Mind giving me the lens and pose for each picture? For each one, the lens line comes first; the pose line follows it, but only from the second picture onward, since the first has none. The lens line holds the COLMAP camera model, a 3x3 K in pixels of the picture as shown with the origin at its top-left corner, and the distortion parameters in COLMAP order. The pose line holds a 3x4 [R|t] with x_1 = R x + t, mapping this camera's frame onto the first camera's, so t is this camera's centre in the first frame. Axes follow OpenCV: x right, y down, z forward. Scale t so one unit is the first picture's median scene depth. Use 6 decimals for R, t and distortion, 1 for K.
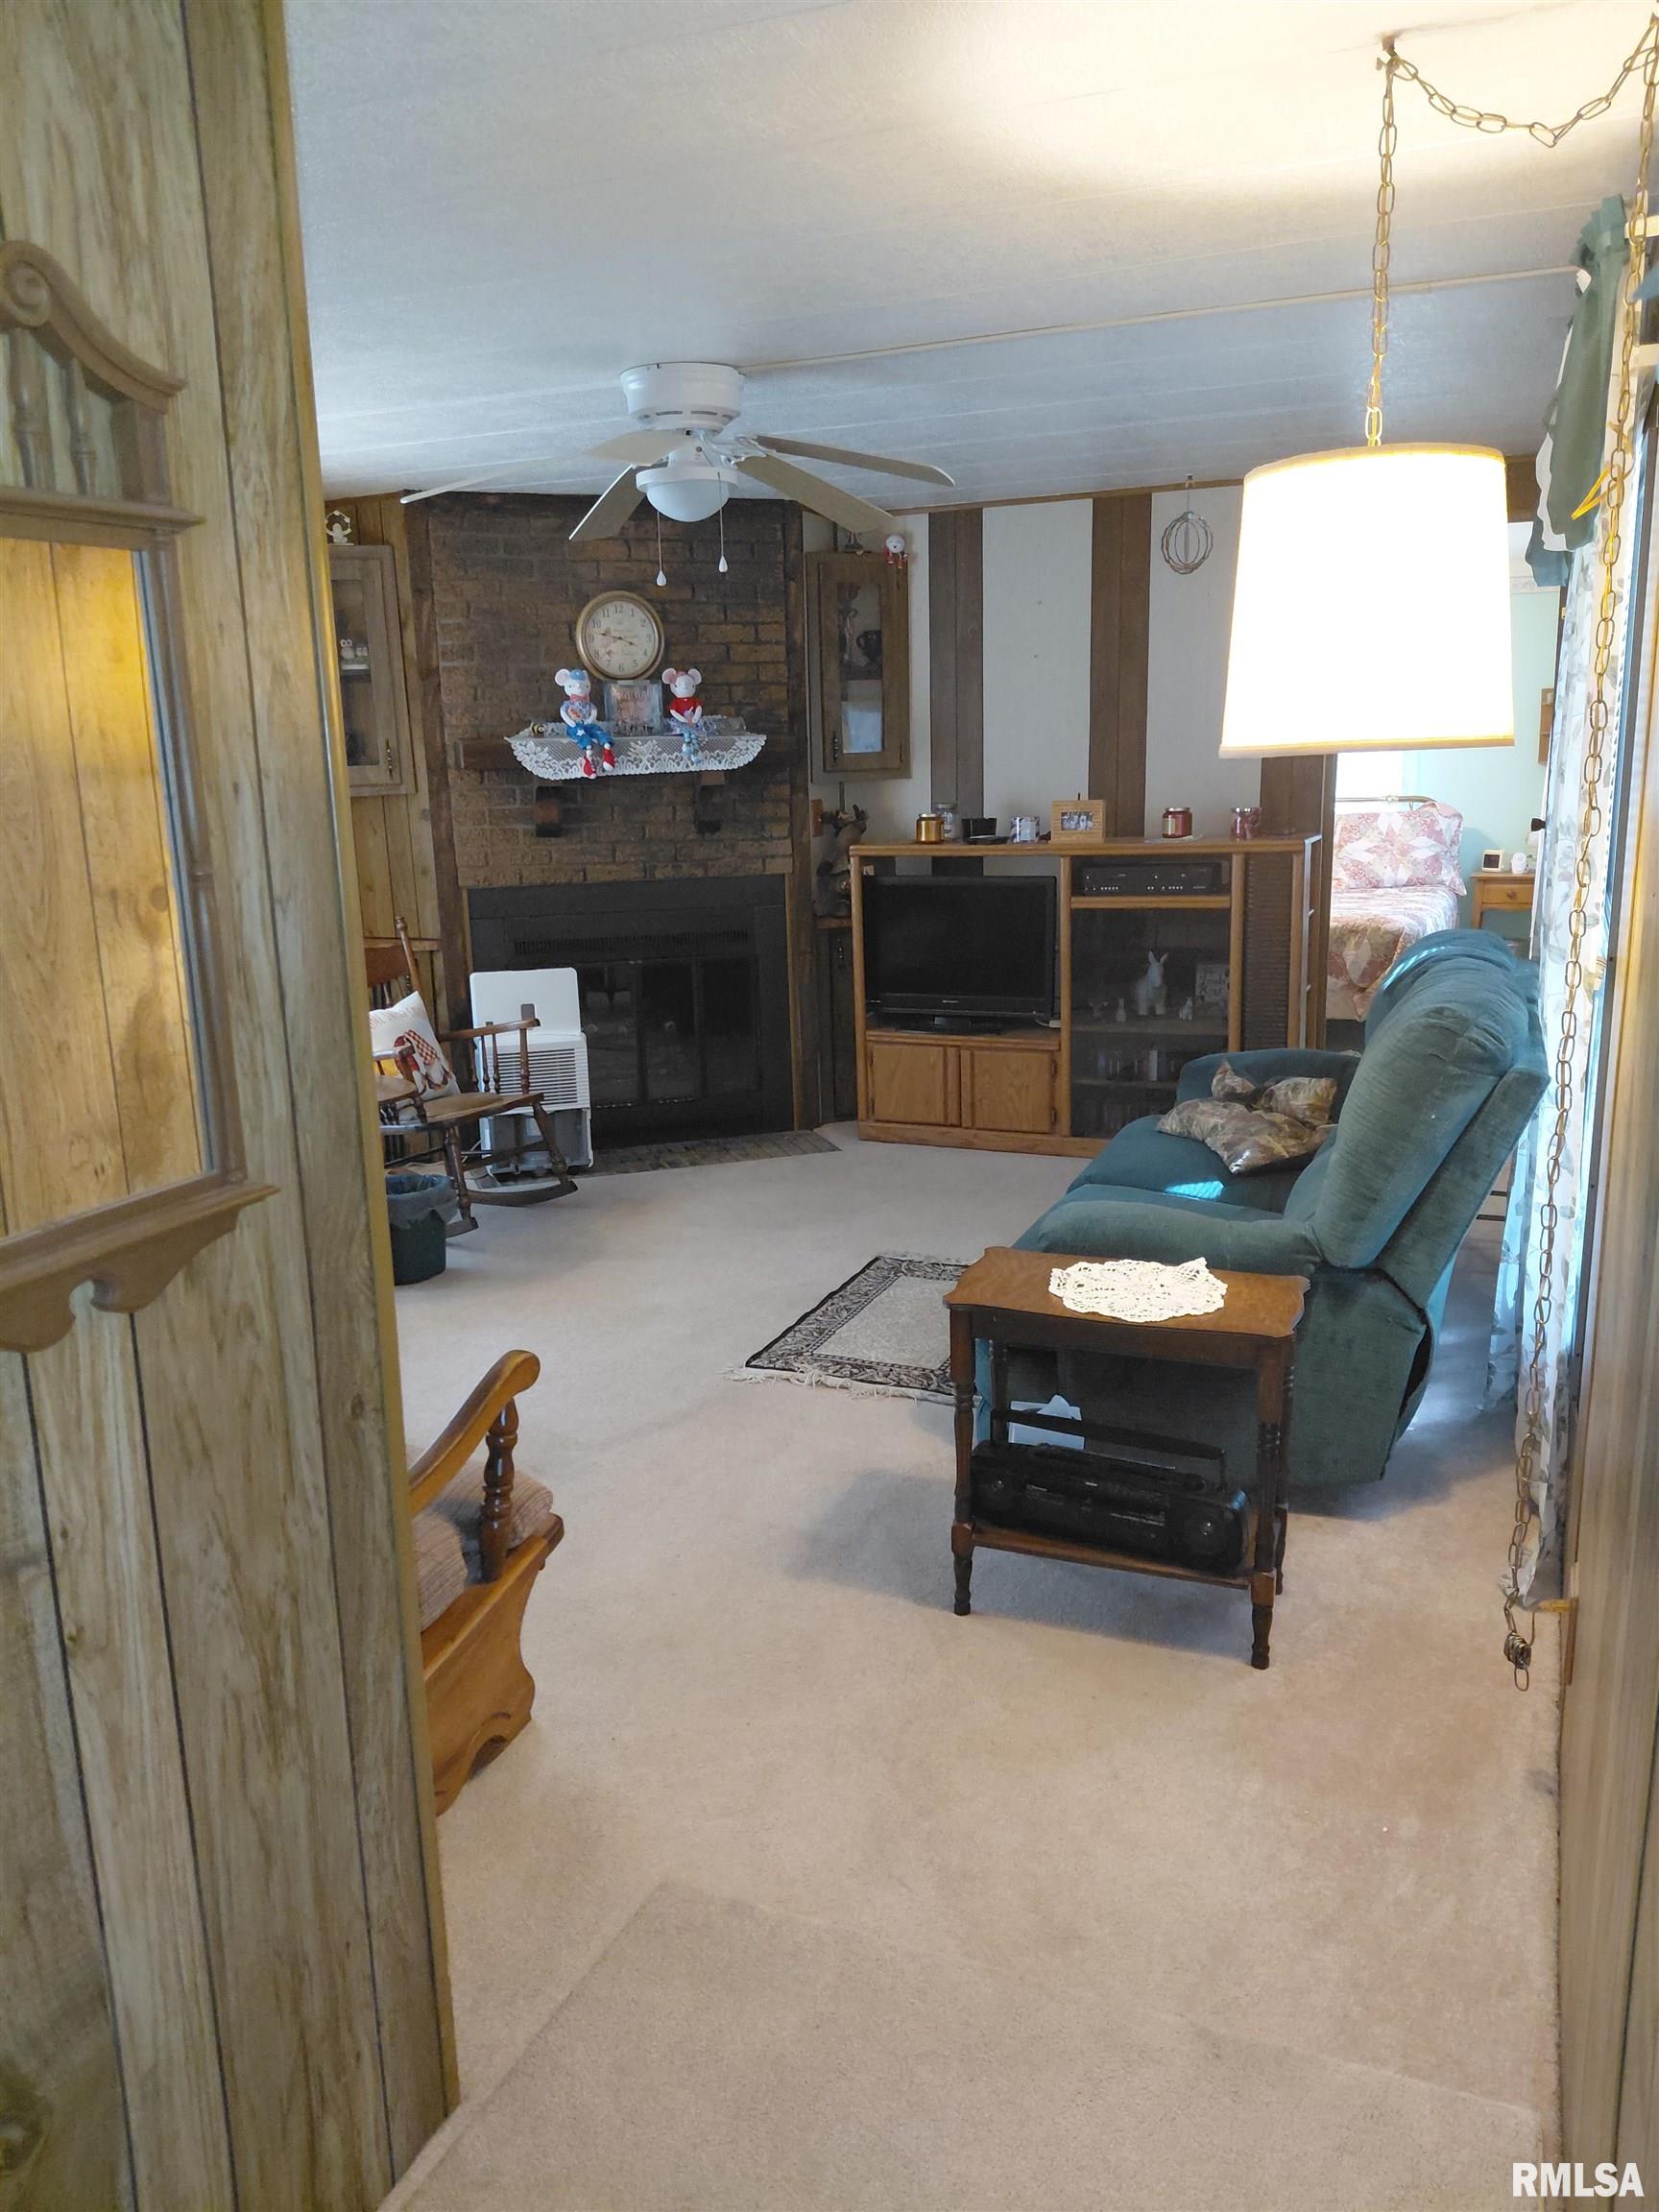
lens RADIAL K [[1610.0, 0, 834.4], [0, 1610.0, 1116.1], [0, 0, 1]] dist [0.195531, -0.508756]
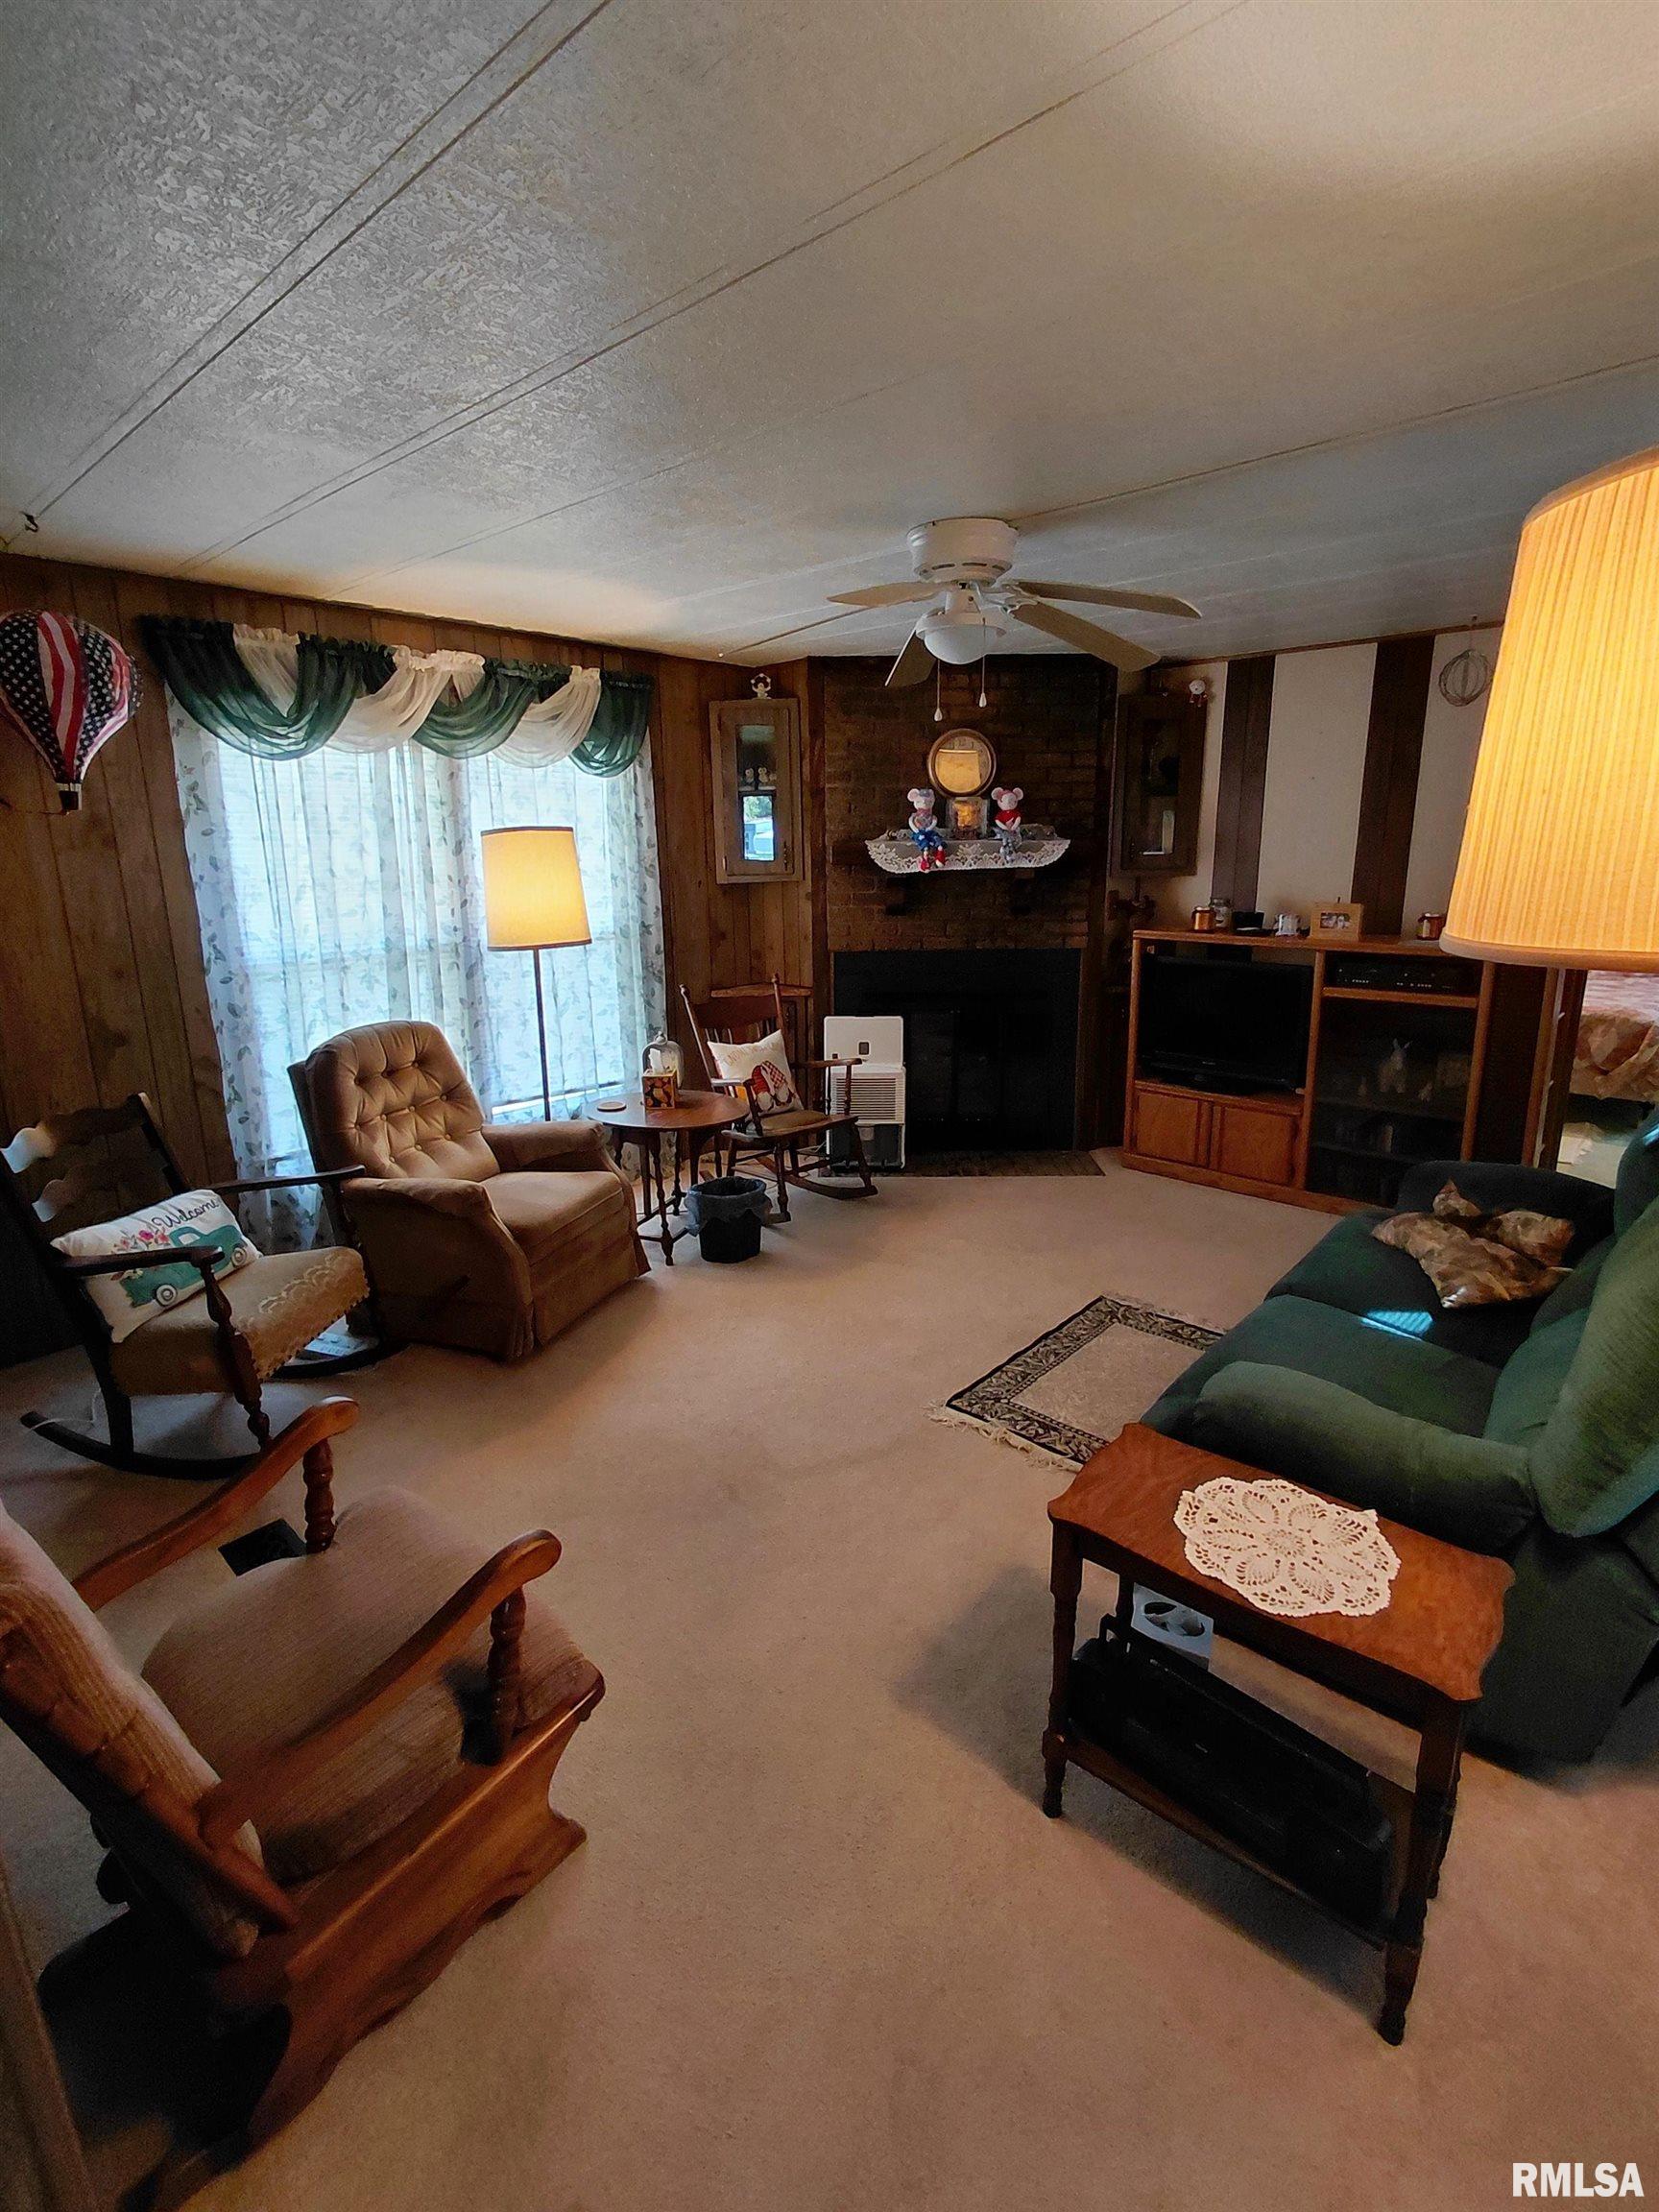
lens RADIAL K [[1019.7, 0, 843.2], [0, 1019.7, 1082.5], [0, 0, 1]] dist [-0.008696, 0.005247]
pose [[0.945661, 0.091138, -0.312120, 0.055199], [-0.085091, 0.995828, 0.032968, -0.061655], [0.313823, -0.004618, 0.949470, 0.207238]]
